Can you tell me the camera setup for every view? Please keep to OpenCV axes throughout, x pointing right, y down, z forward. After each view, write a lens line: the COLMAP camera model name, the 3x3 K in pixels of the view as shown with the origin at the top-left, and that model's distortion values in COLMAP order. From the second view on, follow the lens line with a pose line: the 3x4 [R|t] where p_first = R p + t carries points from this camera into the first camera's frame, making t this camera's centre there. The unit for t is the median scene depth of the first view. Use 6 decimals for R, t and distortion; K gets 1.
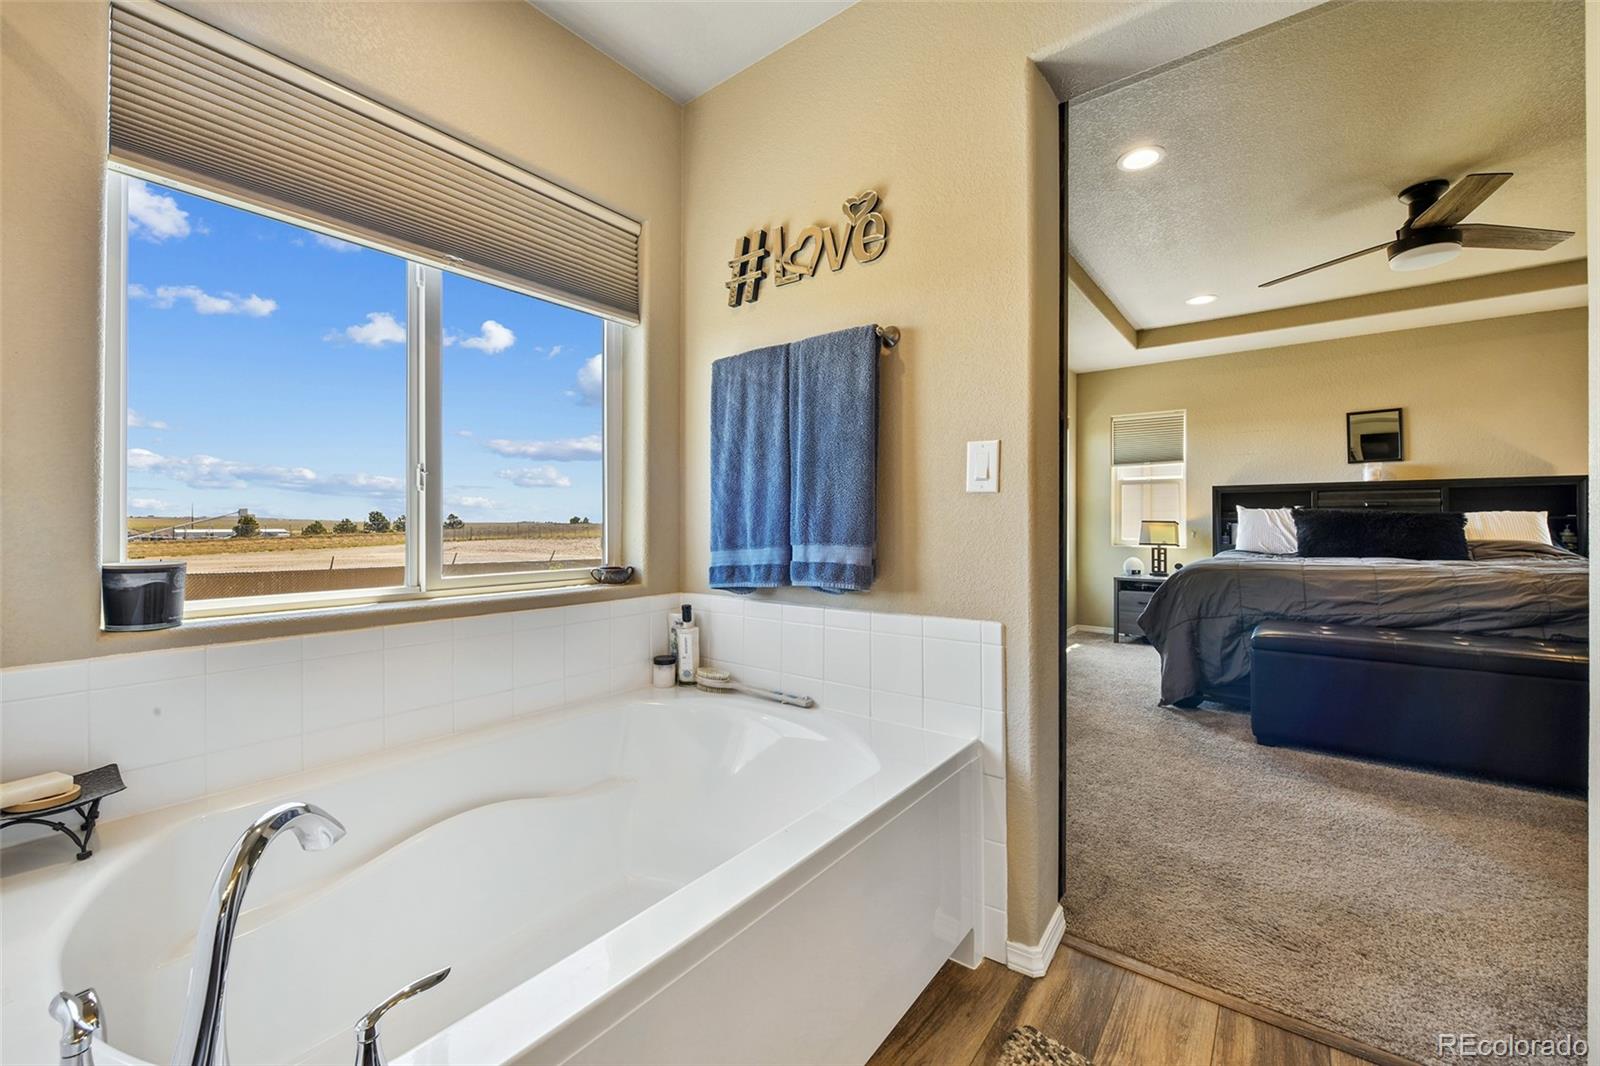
lens RADIAL K [[675.6, 0, 794.7], [0, 675.6, 510.4], [0, 0, 1]] dist [0.001415, 0.000194]
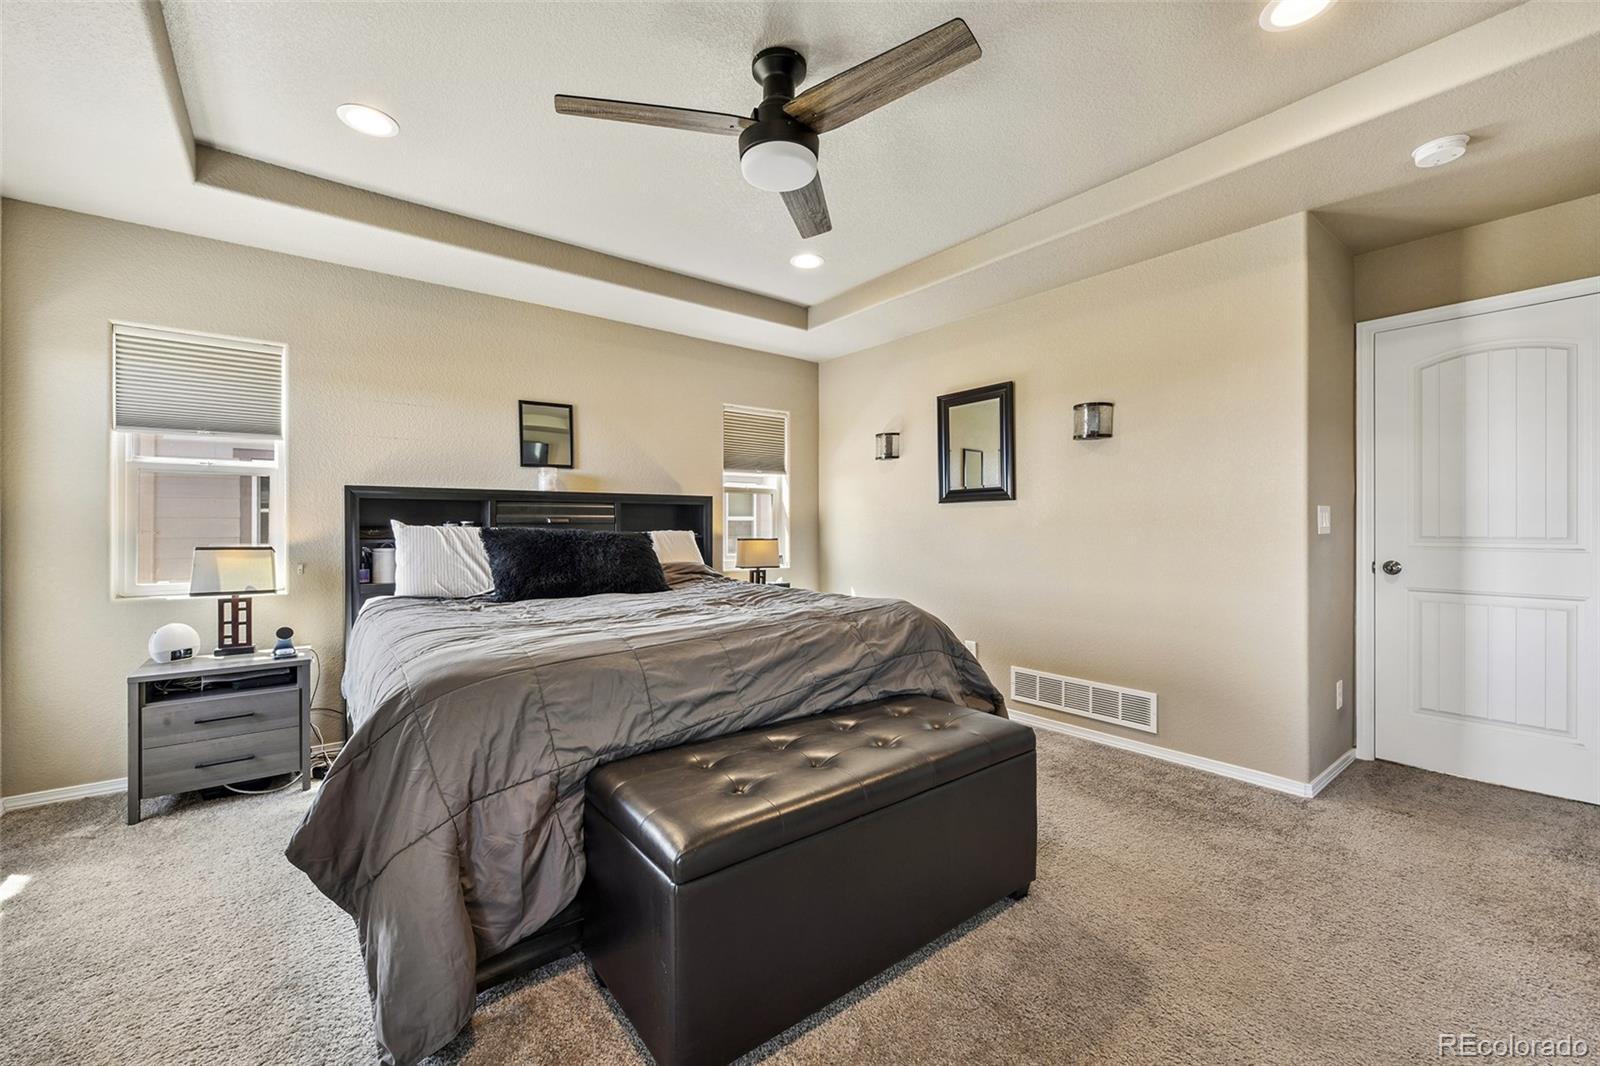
lens RADIAL K [[636.3, 0, 788.7], [0, 636.3, 530.6], [0, 0, 1]] dist [-0.009567, -0.000353]
pose [[0.251462, -0.005804, 0.967850, 0.208222], [-0.018314, 0.999774, 0.010754, -0.010722], [-0.967694, -0.020430, 0.251299, 0.544090]]
